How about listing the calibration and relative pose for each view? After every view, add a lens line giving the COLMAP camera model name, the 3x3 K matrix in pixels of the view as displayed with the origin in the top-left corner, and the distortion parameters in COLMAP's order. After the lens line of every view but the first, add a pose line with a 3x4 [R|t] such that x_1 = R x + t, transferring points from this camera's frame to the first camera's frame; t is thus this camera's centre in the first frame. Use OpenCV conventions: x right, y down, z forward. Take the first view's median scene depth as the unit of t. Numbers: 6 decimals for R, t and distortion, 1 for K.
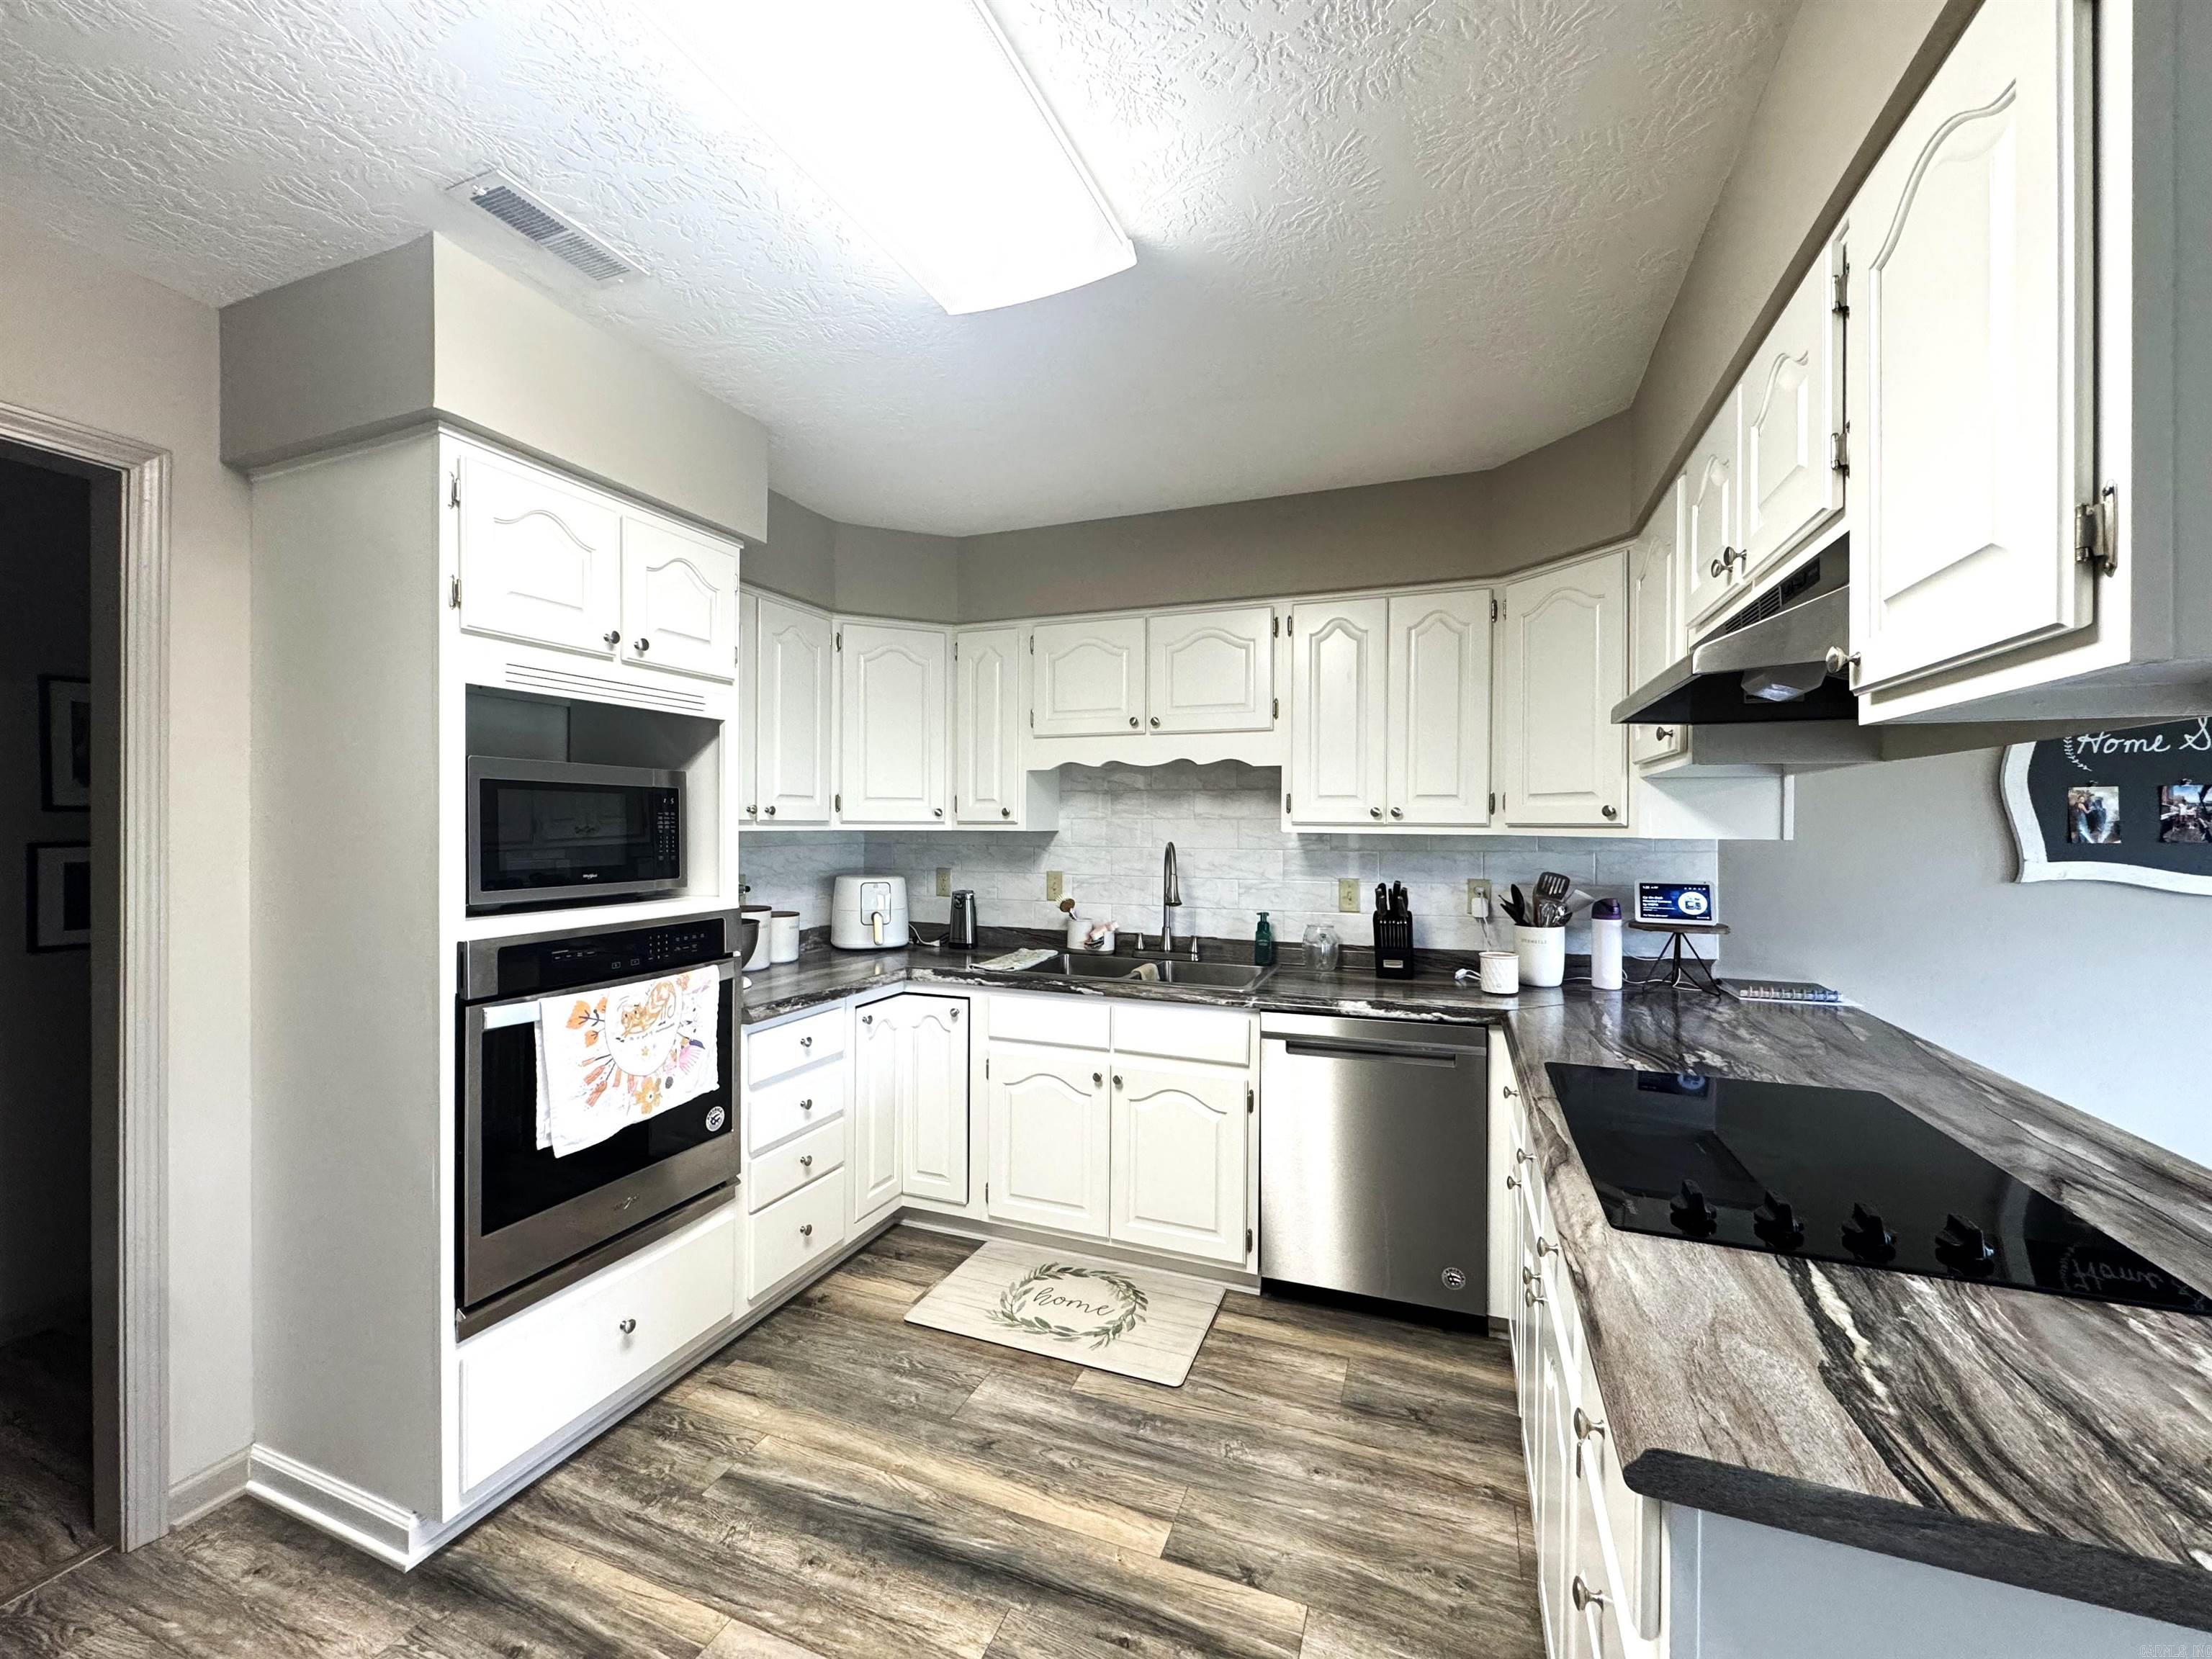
lens RADIAL K [[882.6, 0, 1105.5], [0, 882.6, 822.3], [0, 0, 1]] dist [-0.002872, 0.000069]
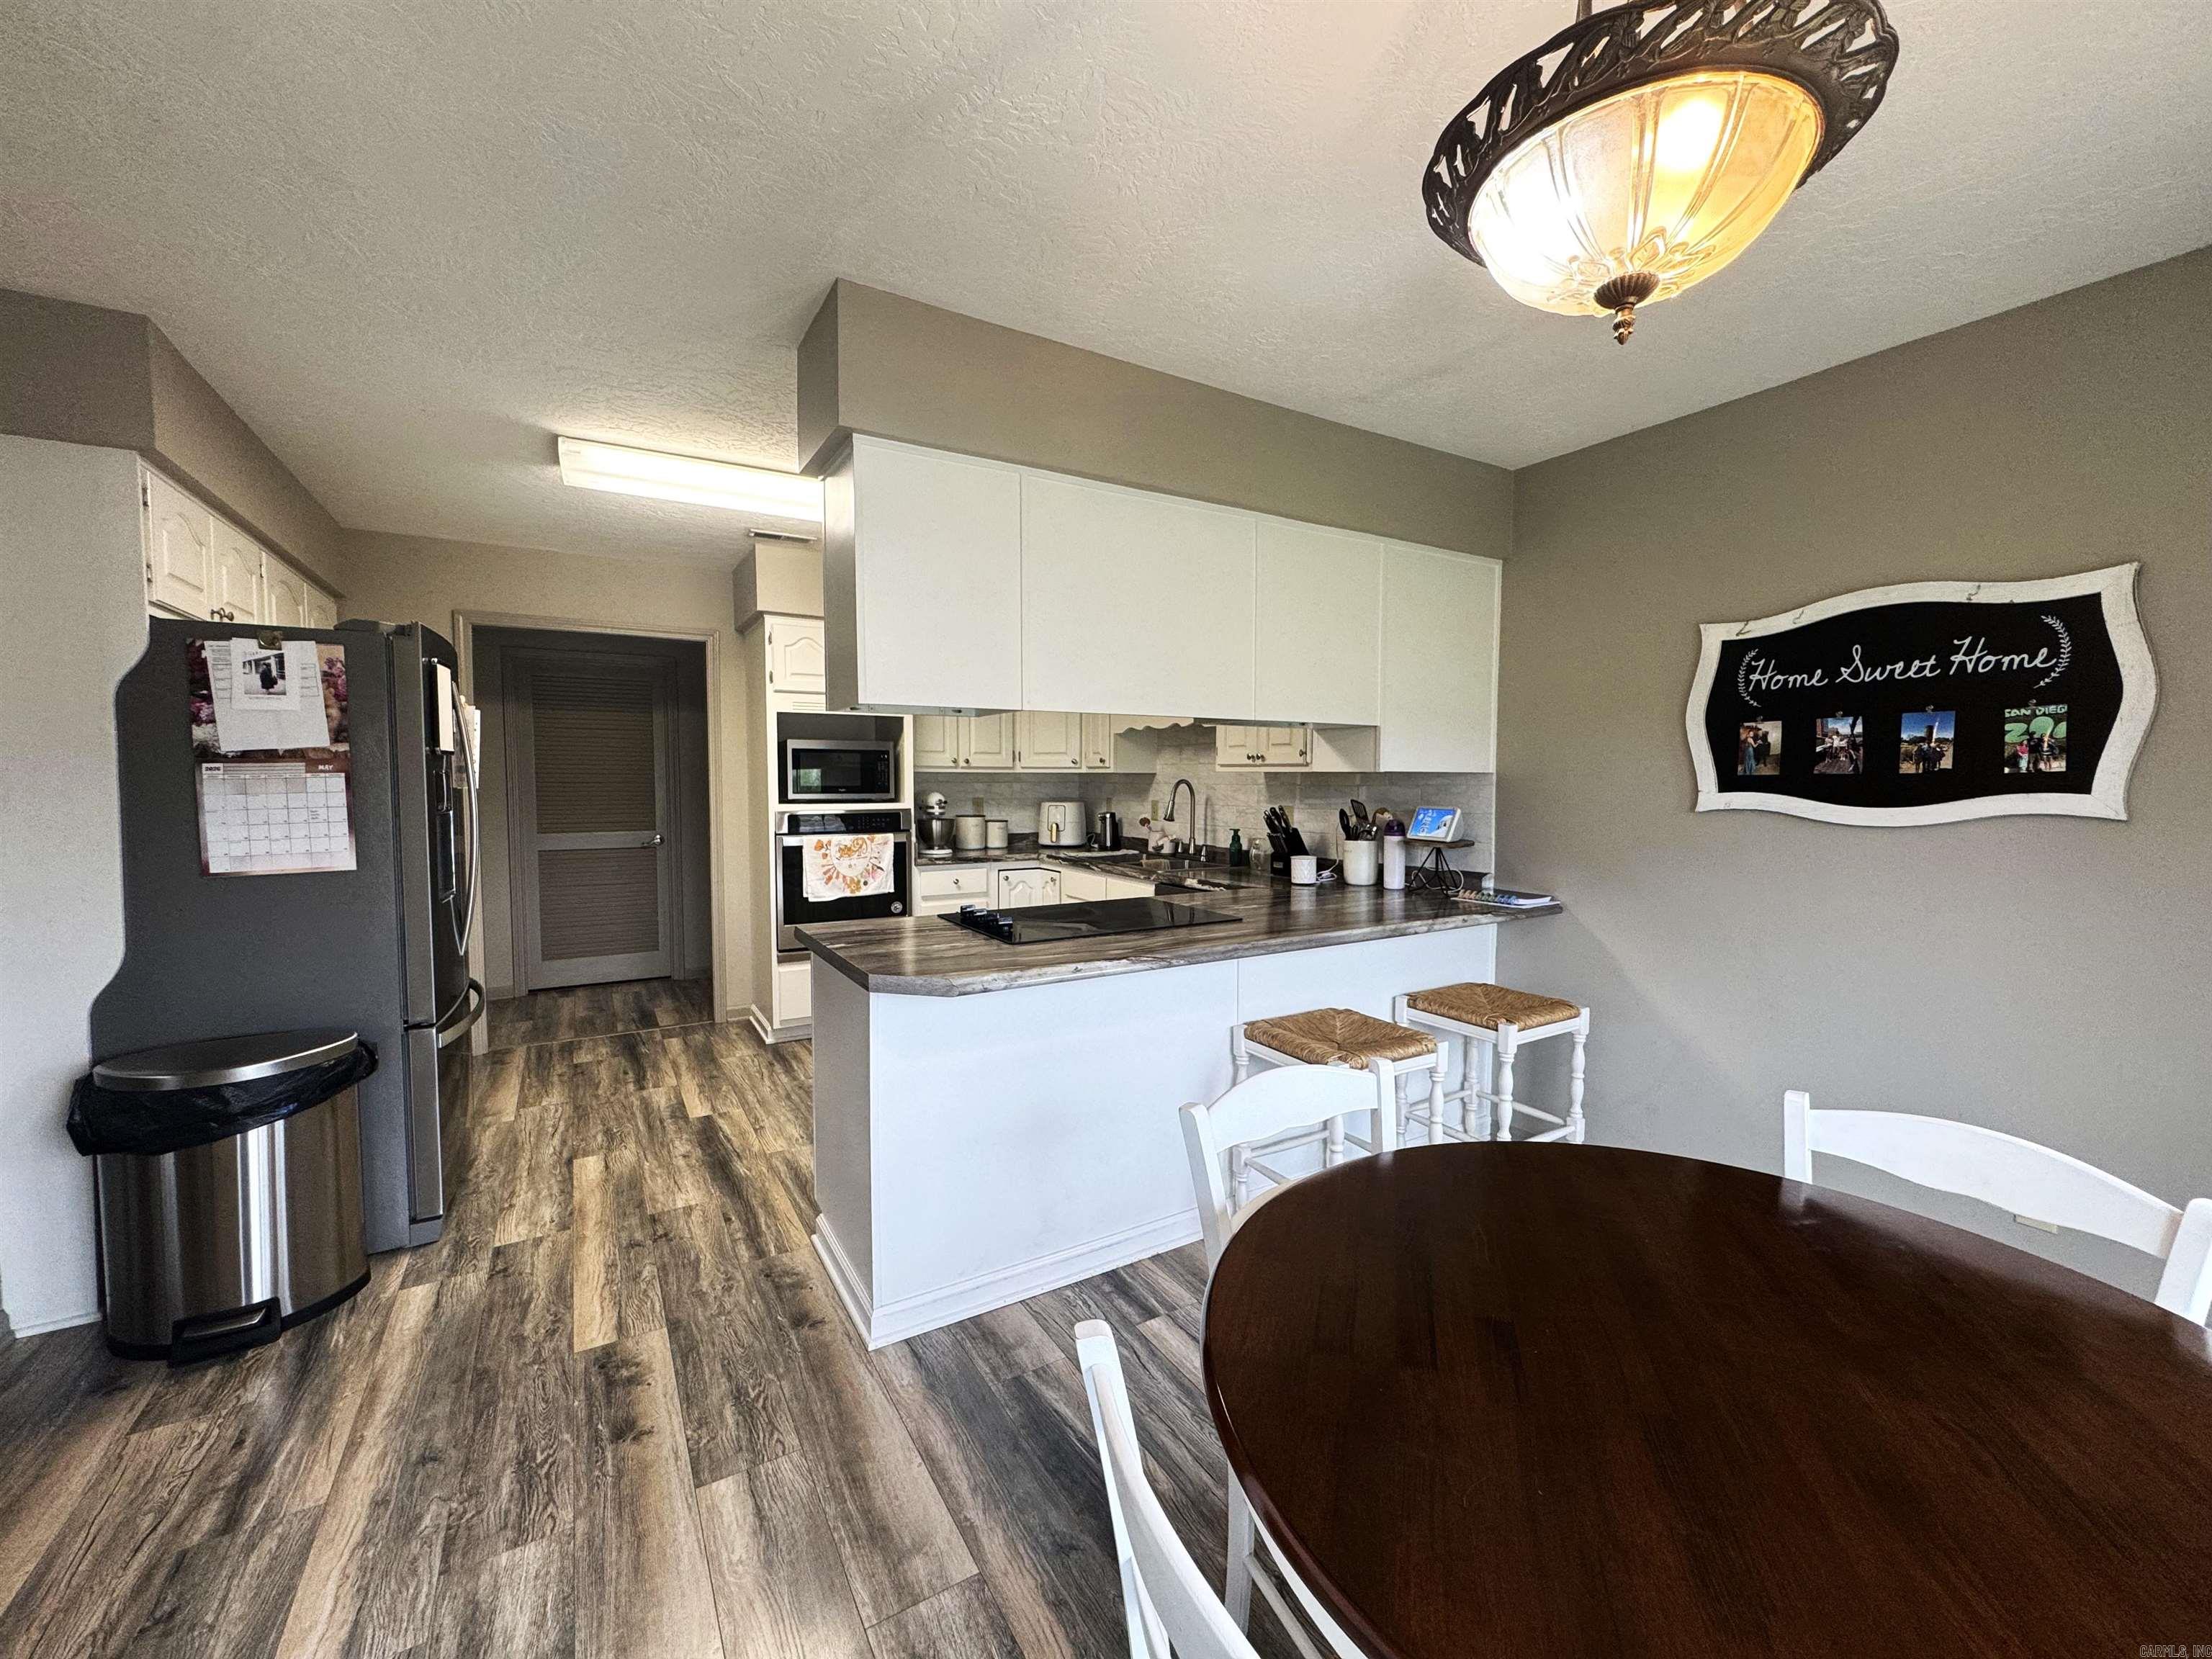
lens RADIAL K [[882.6, 0, 1102.0], [0, 882.6, 816.4], [0, 0, 1]] dist [-0.002872, 0.000069]
pose [[0.790131, 0.025836, -0.612393, 1.138809], [-0.000358, 0.999131, 0.041690, 0.029342], [0.612937, -0.032722, 0.789454, -0.330205]]
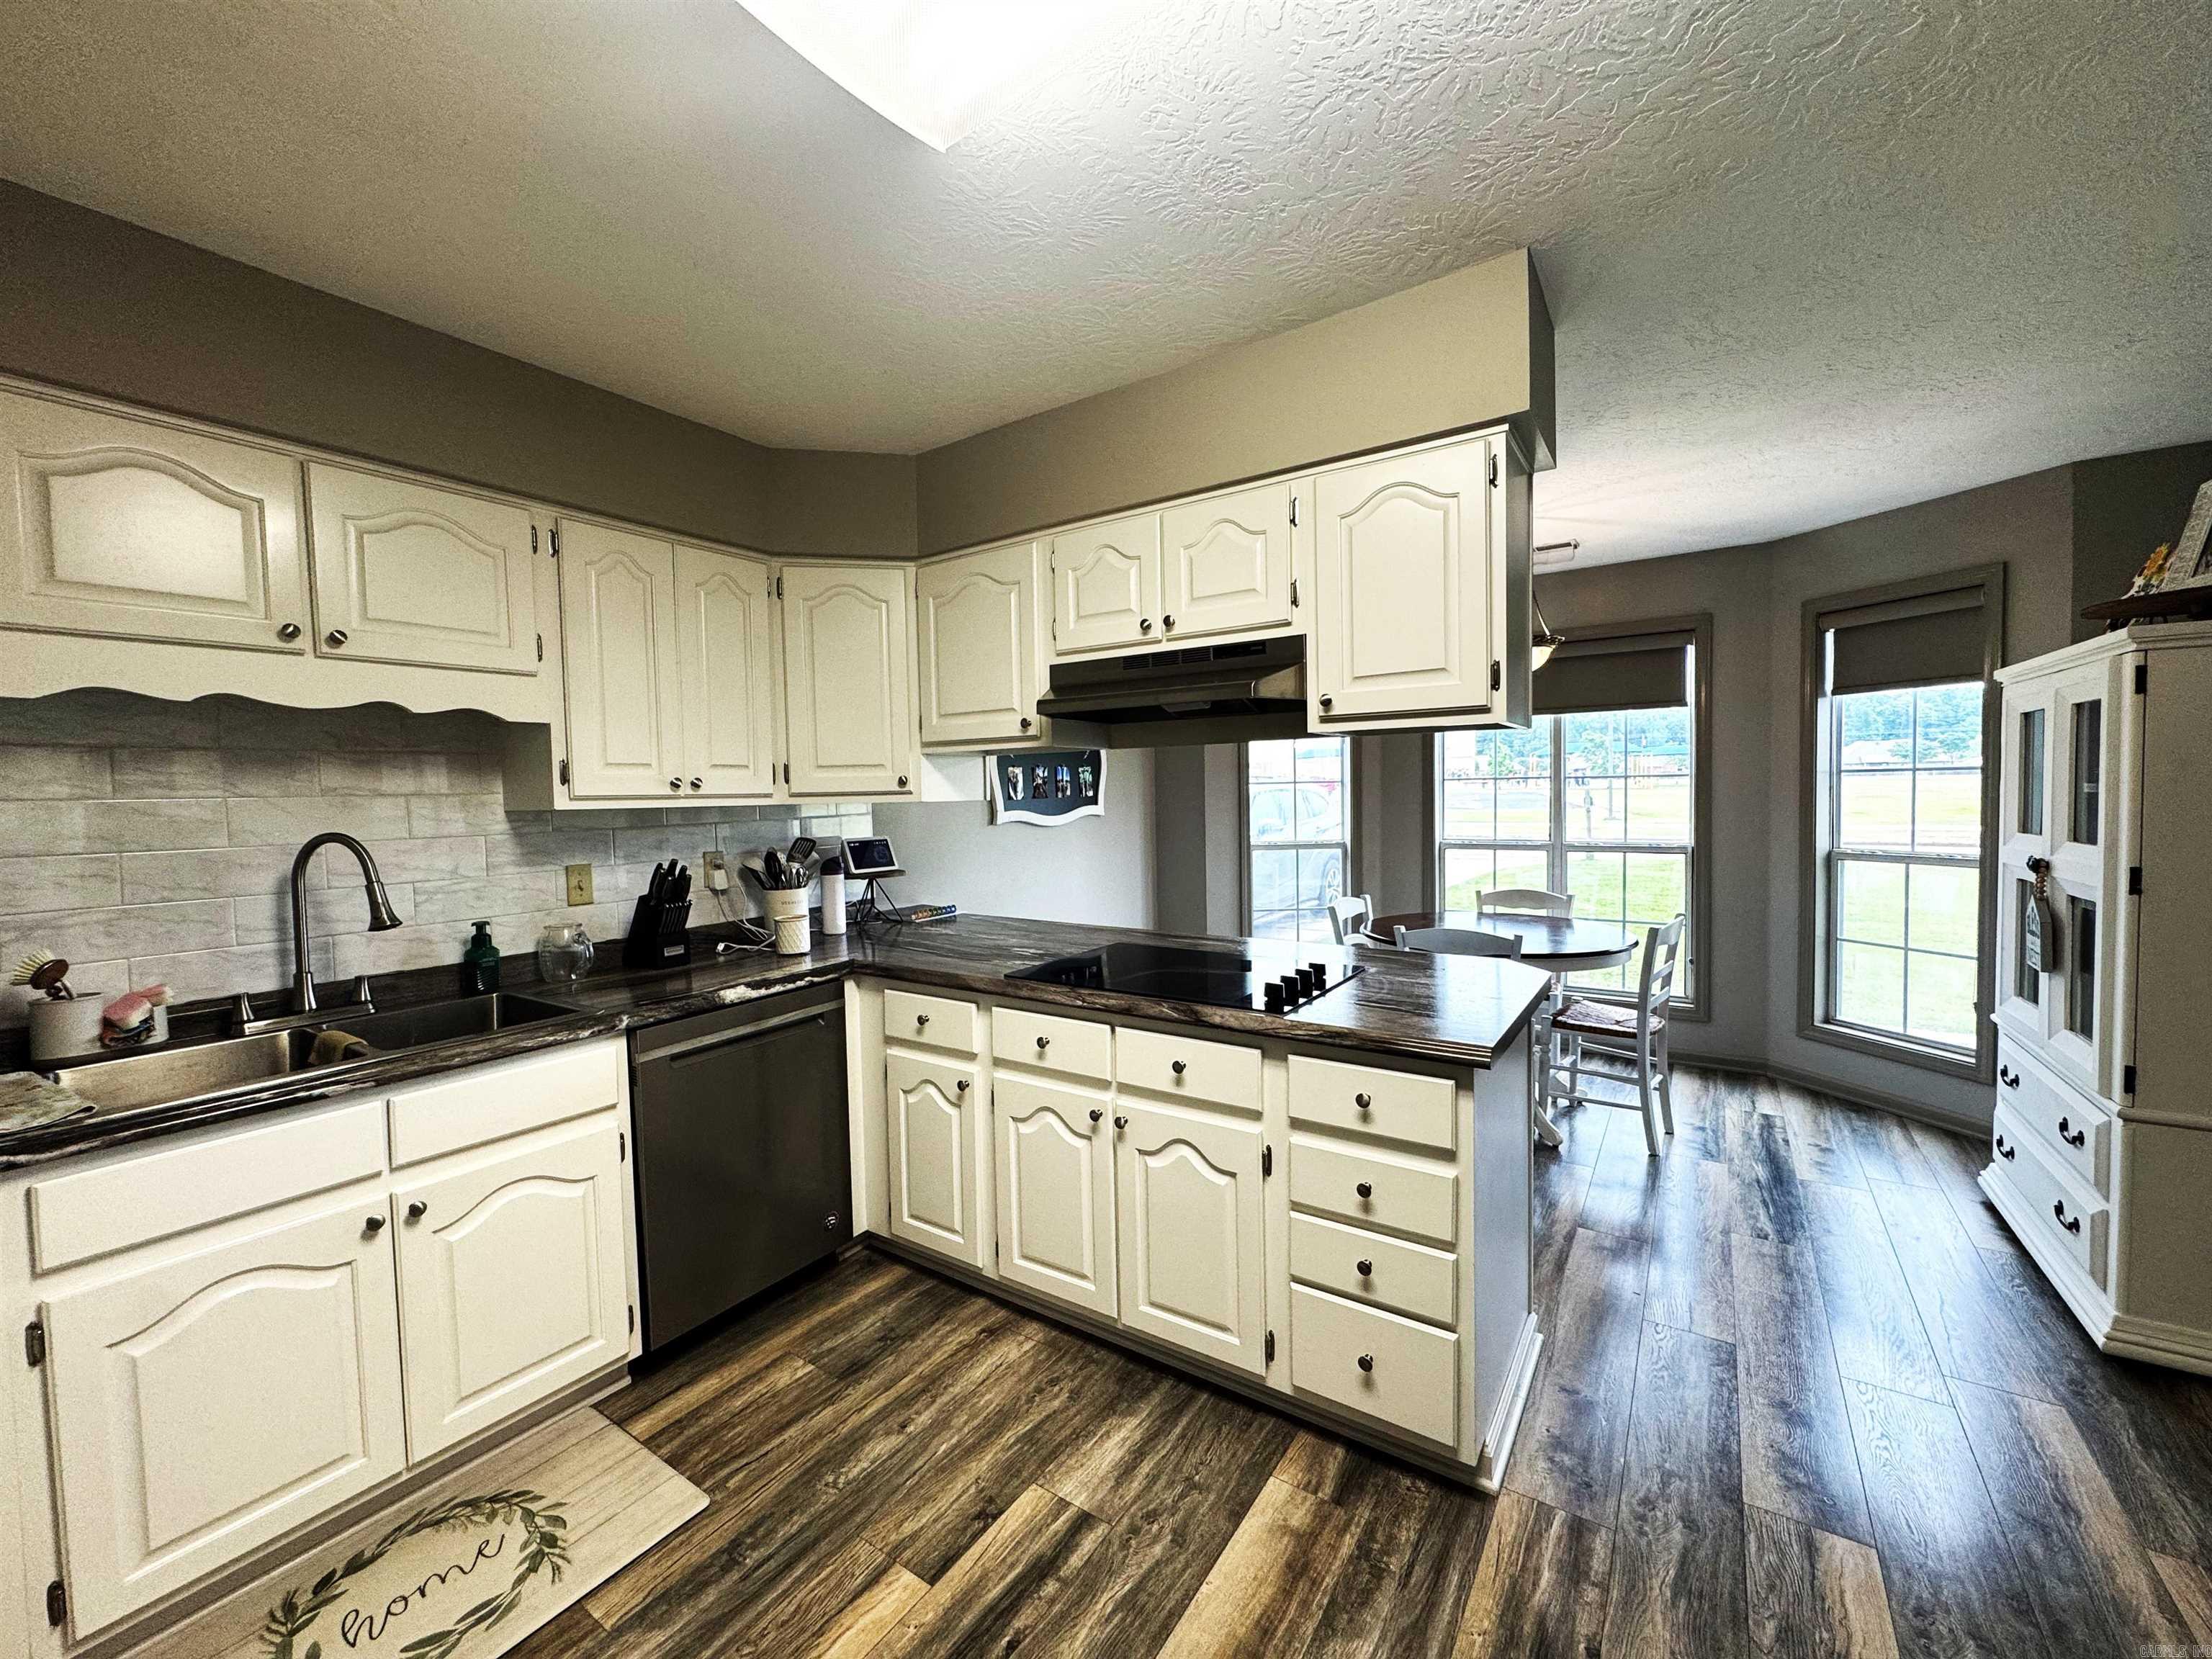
lens RADIAL K [[882.6, 0, 1107.9], [0, 882.6, 823.4], [0, 0, 1]] dist [-0.002872, 0.000069]
pose [[0.226627, -0.045255, 0.972930, -0.531388], [0.021173, 0.998913, 0.041531, 0.001761], [-0.973751, 0.011188, 0.227339, 0.422334]]
